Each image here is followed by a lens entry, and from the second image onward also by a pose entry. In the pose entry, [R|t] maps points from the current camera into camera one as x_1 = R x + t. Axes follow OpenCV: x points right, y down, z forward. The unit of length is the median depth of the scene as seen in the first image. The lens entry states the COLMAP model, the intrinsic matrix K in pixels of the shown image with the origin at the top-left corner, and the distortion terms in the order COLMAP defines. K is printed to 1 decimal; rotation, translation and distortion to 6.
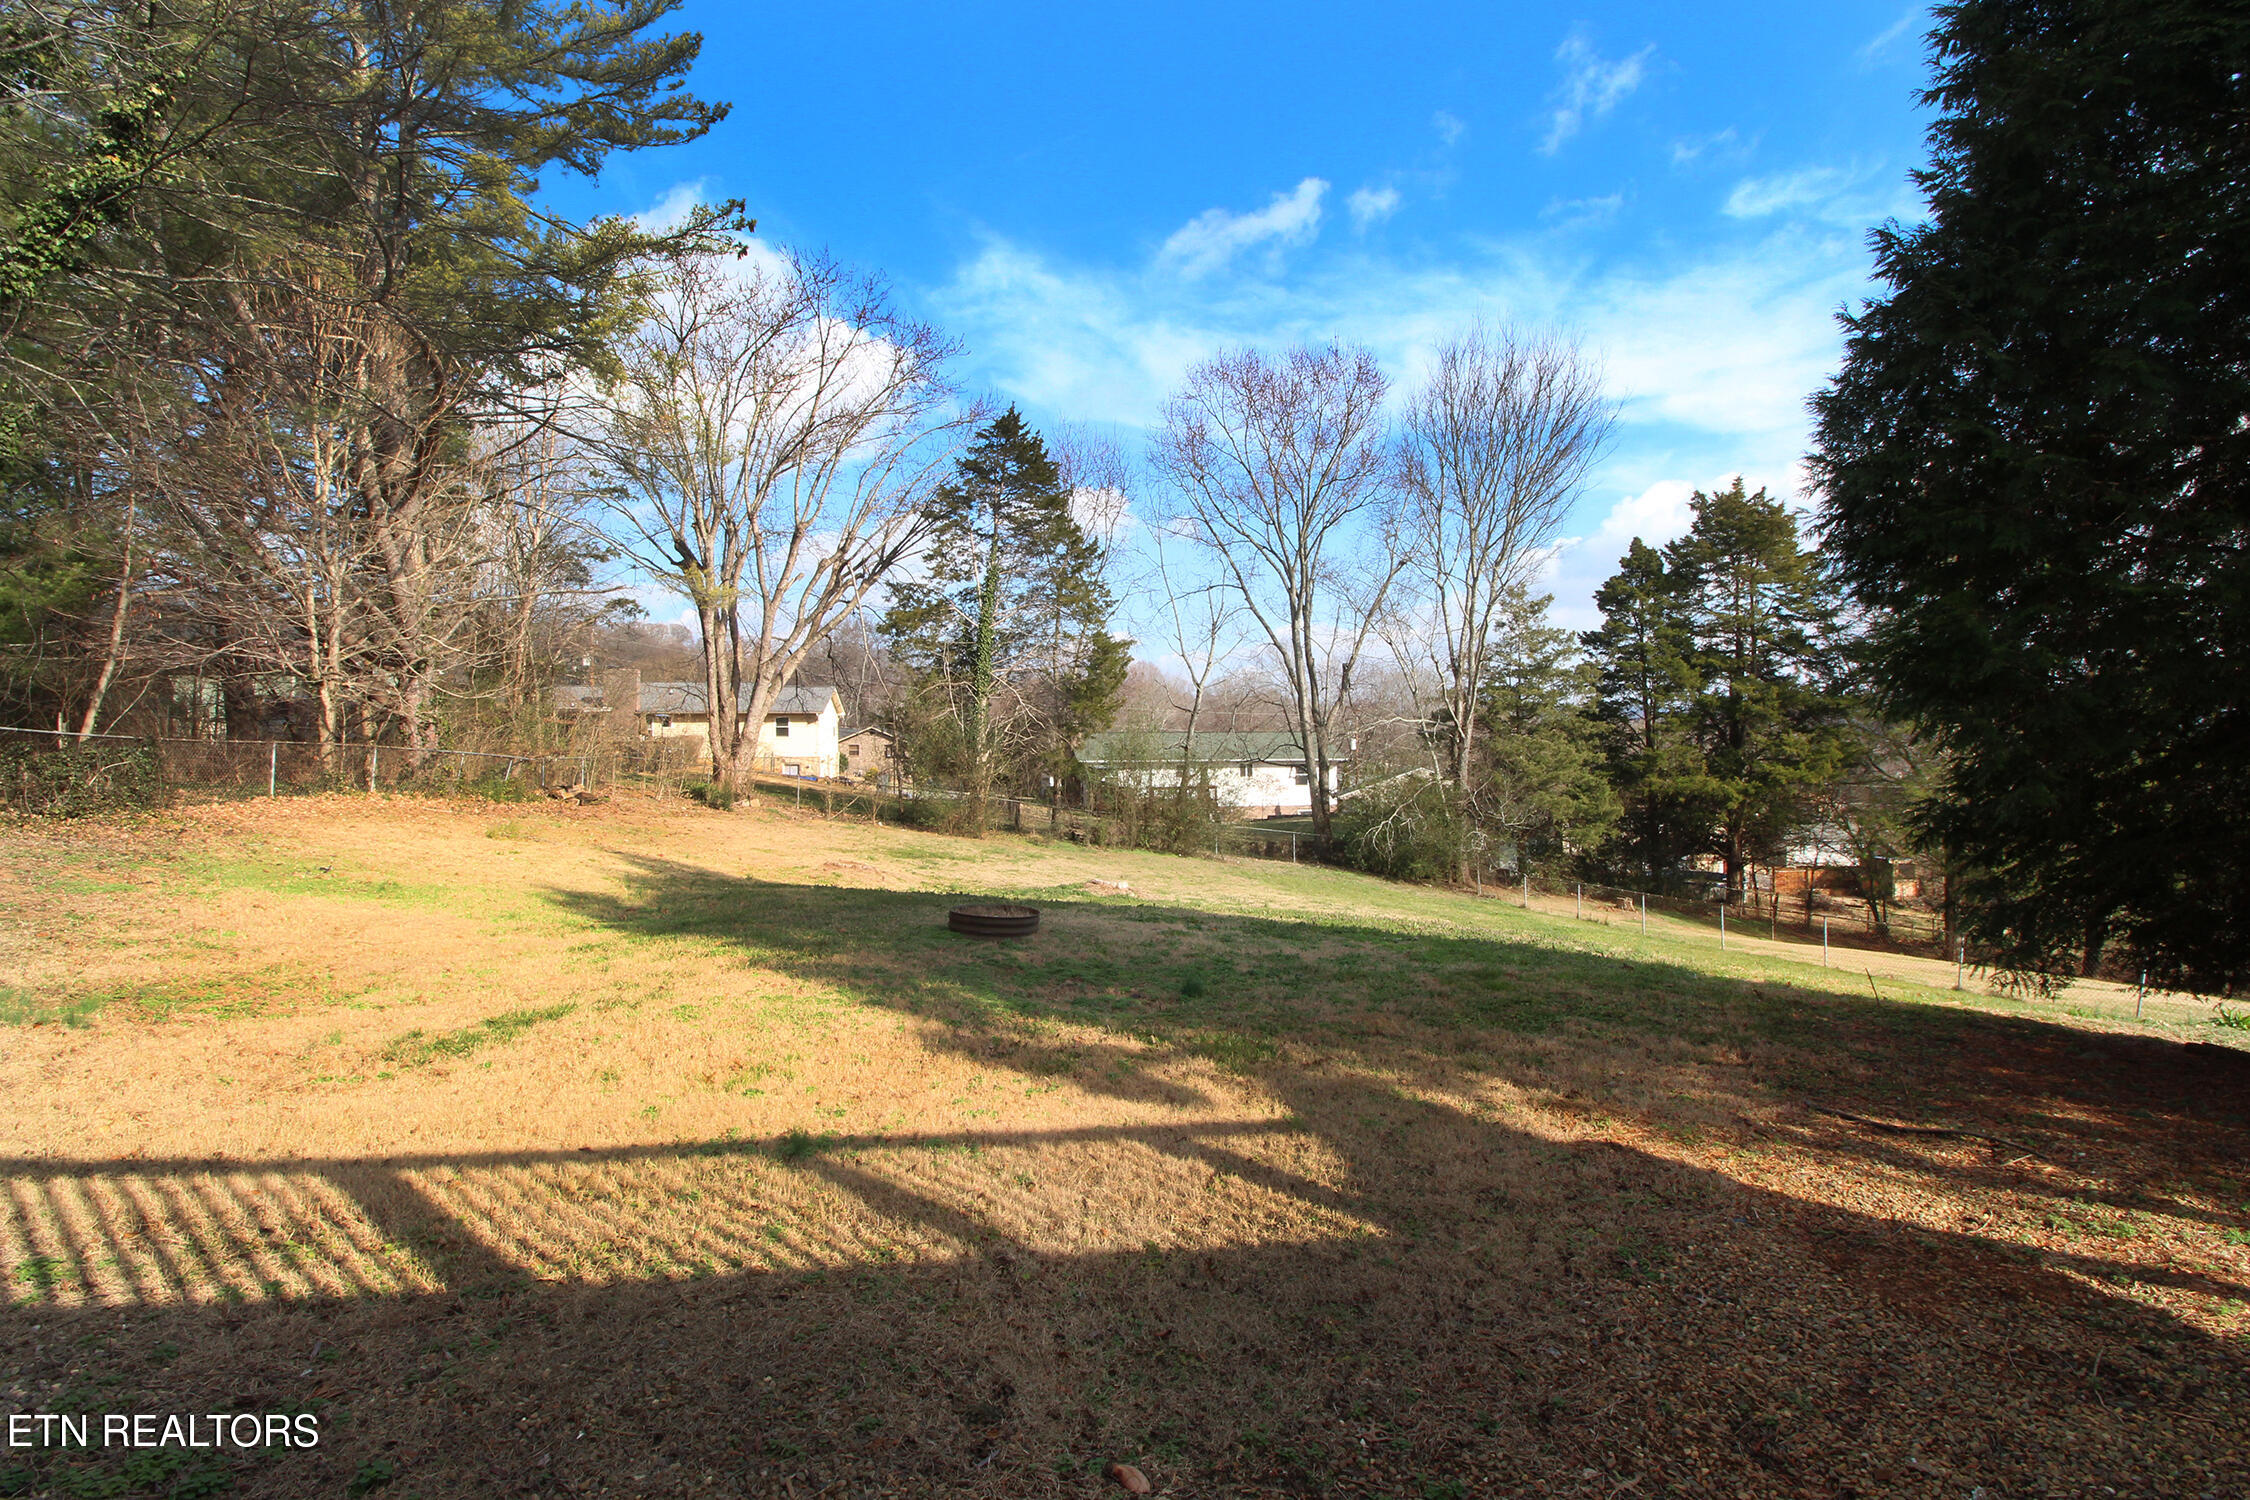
lens RADIAL K [[1029.0, 0, 1125.0], [0, 1029.0, 750.0], [0, 0, 1]] dist [-0.001828, -0.023424]
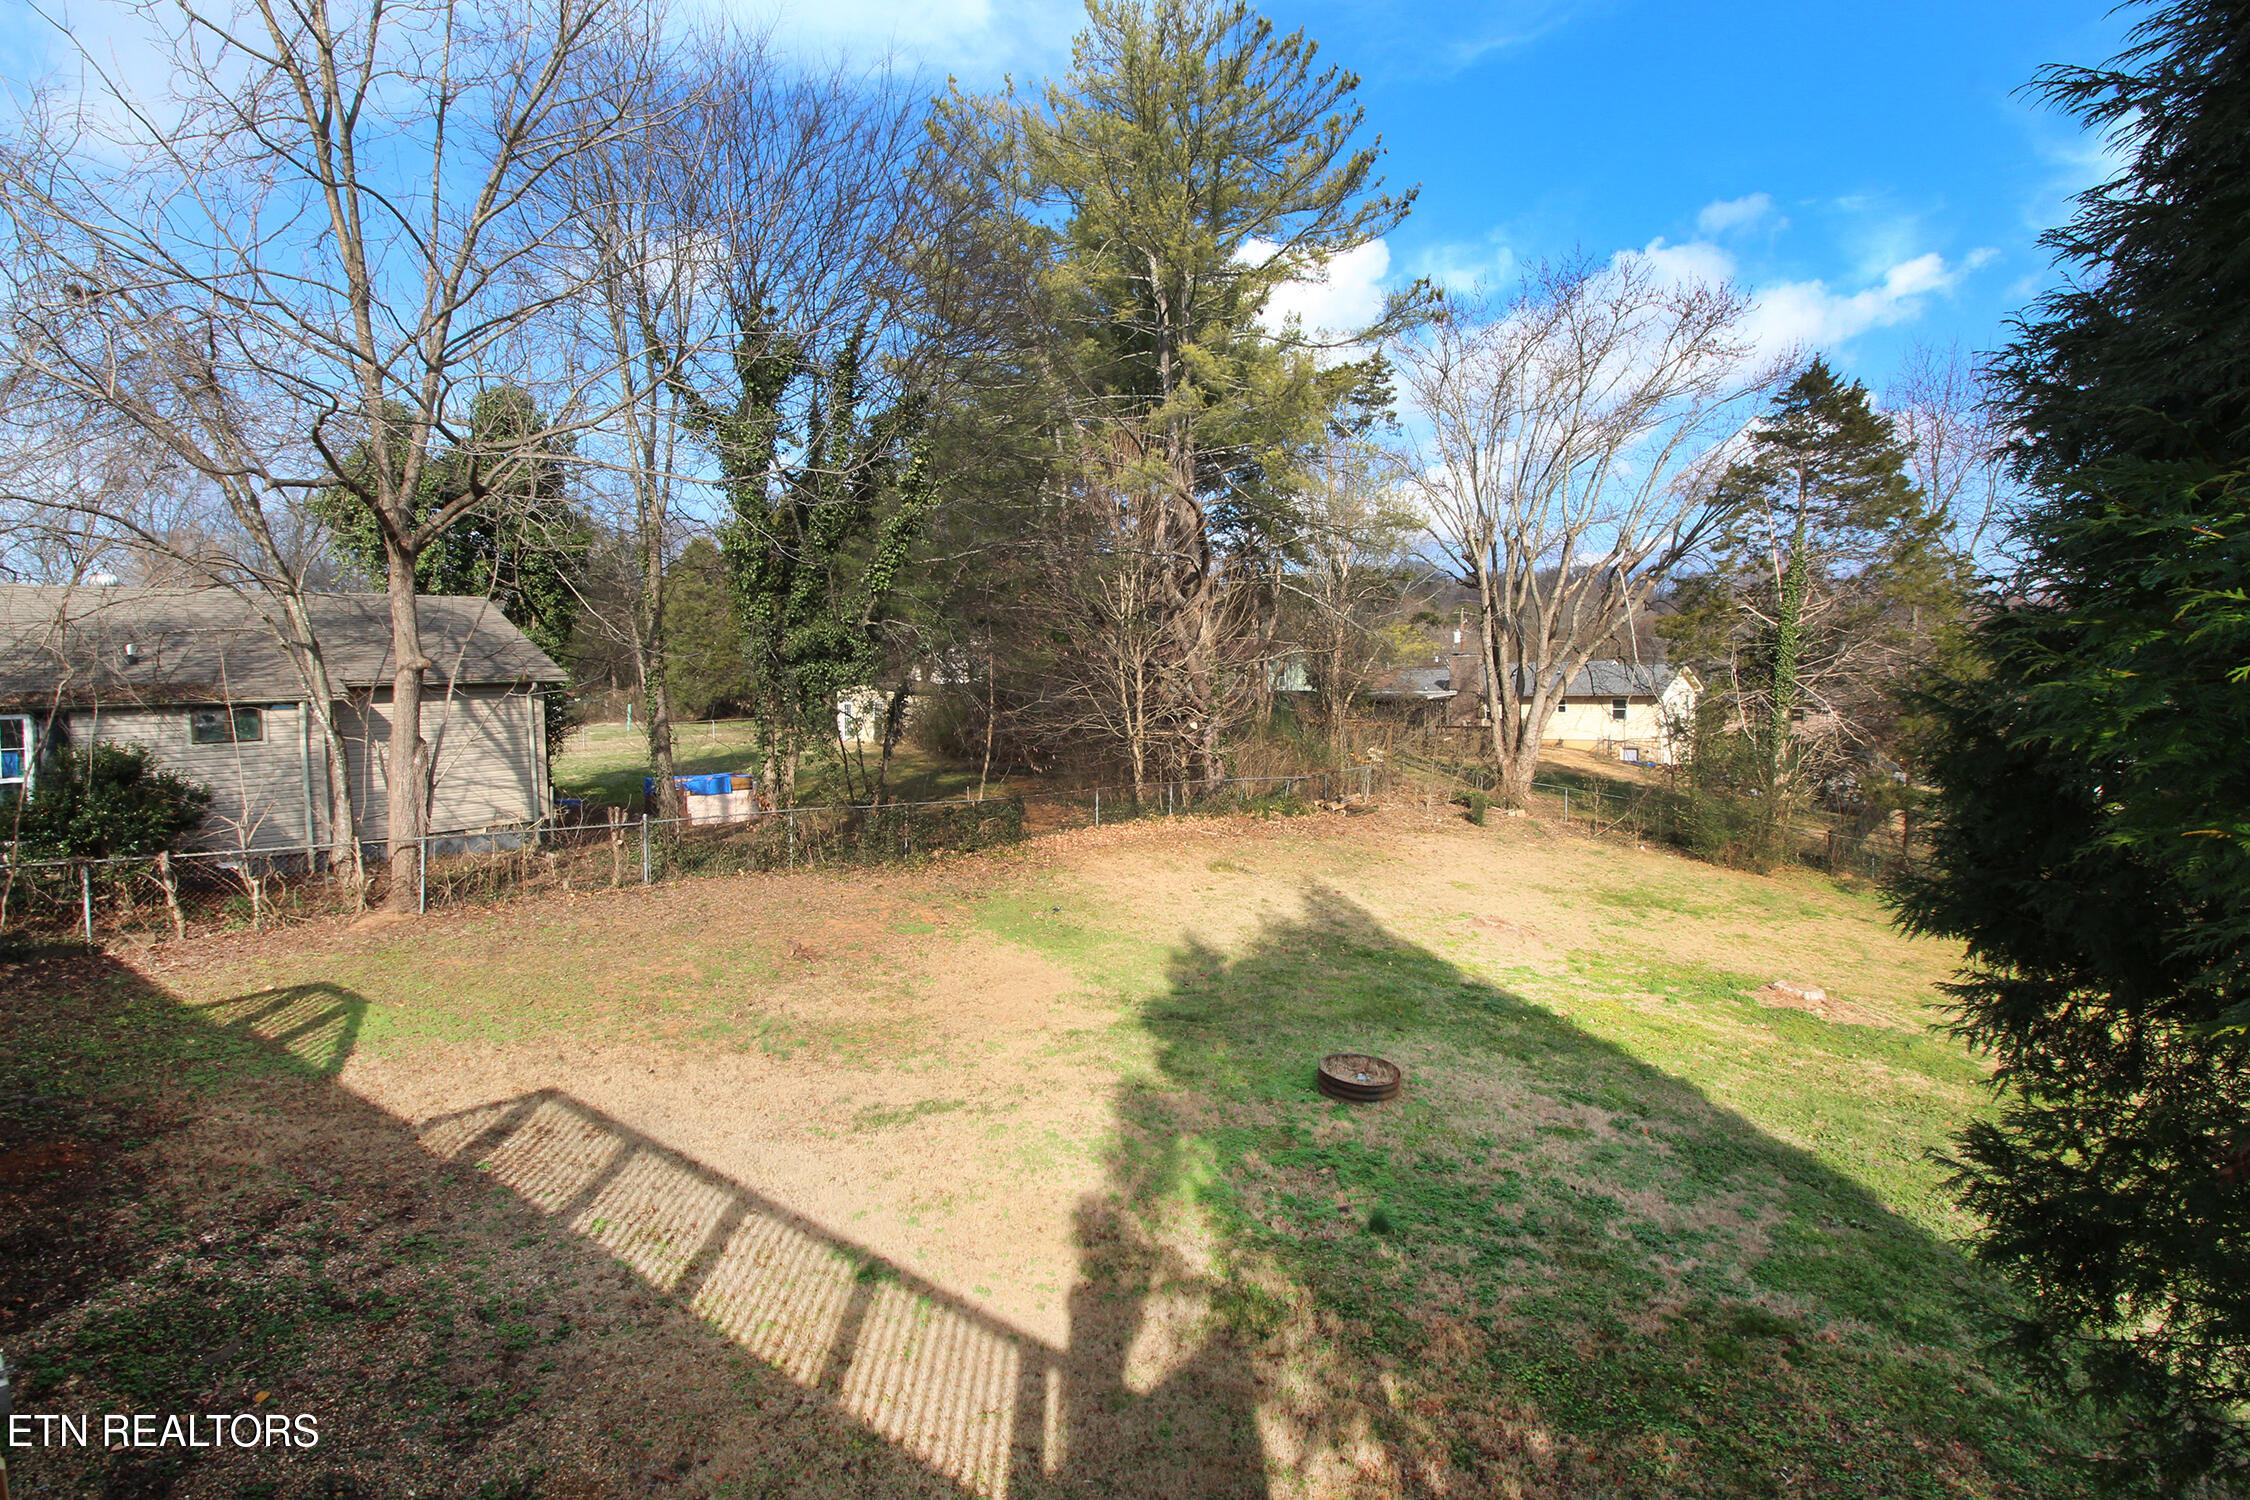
lens RADIAL K [[1049.1, 0, 1126.0], [0, 1049.1, 717.5], [0, 0, 1]] dist [-0.001652, -0.013806]
pose [[0.656989, 0.012688, -0.753793, 0.157527], [0.011215, 0.999583, 0.026600, -0.072334], [0.753817, -0.025930, 0.656573, 0.020897]]
